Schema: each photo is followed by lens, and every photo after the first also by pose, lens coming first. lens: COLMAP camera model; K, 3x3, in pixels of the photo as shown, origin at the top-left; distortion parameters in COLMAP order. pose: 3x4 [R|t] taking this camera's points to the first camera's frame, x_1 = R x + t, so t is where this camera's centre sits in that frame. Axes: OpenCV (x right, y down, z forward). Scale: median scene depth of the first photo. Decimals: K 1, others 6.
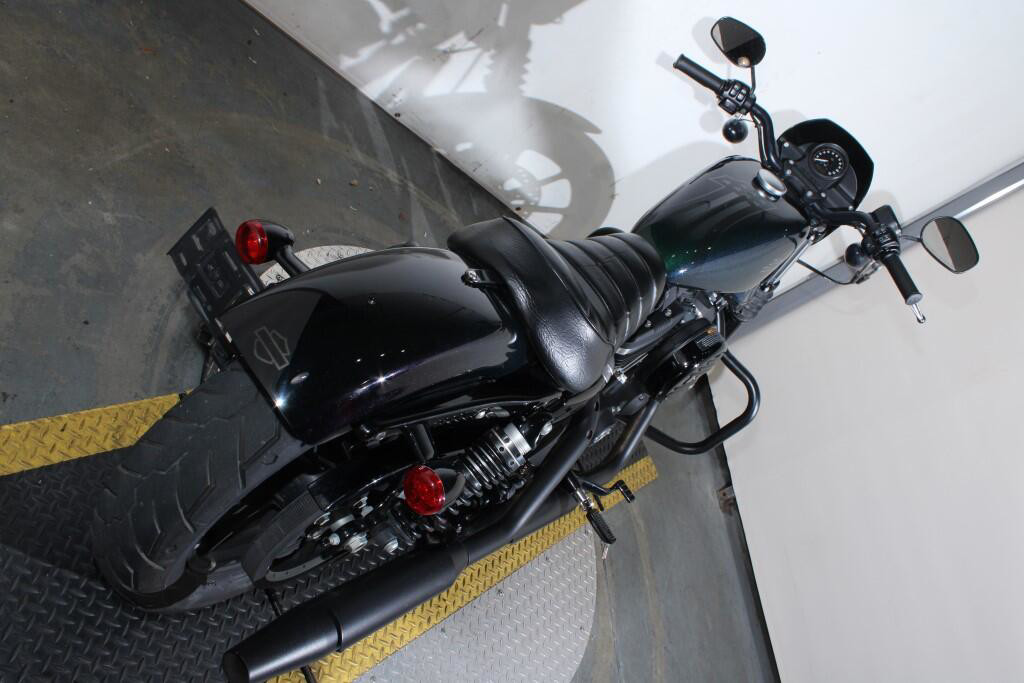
lens RADIAL K [[828.8, 0, 515.2], [0, 828.8, 352.7], [0, 0, 1]] dist [-0.170286, 0.151526]
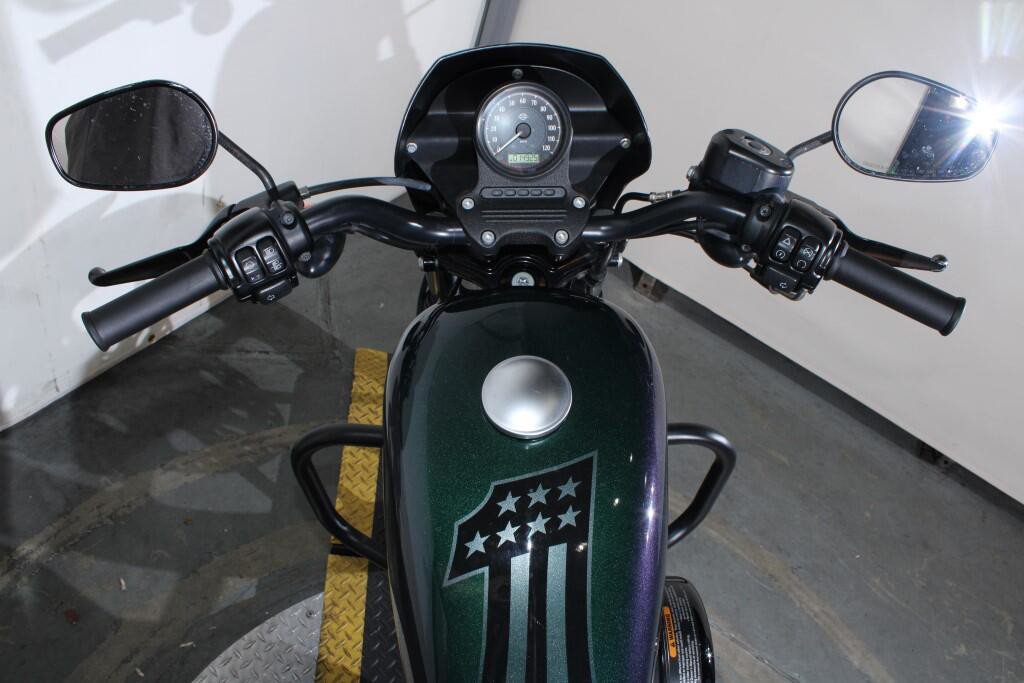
lens RADIAL K [[828.8, 0, 515.2], [0, 828.8, 352.7], [0, 0, 1]] dist [-0.170286, 0.151526]
pose [[0.595562, -0.801293, -0.056883, 0.306454], [0.746500, 0.525900, 0.407635, -0.335220], [-0.296721, -0.285235, 0.911371, 0.565500]]
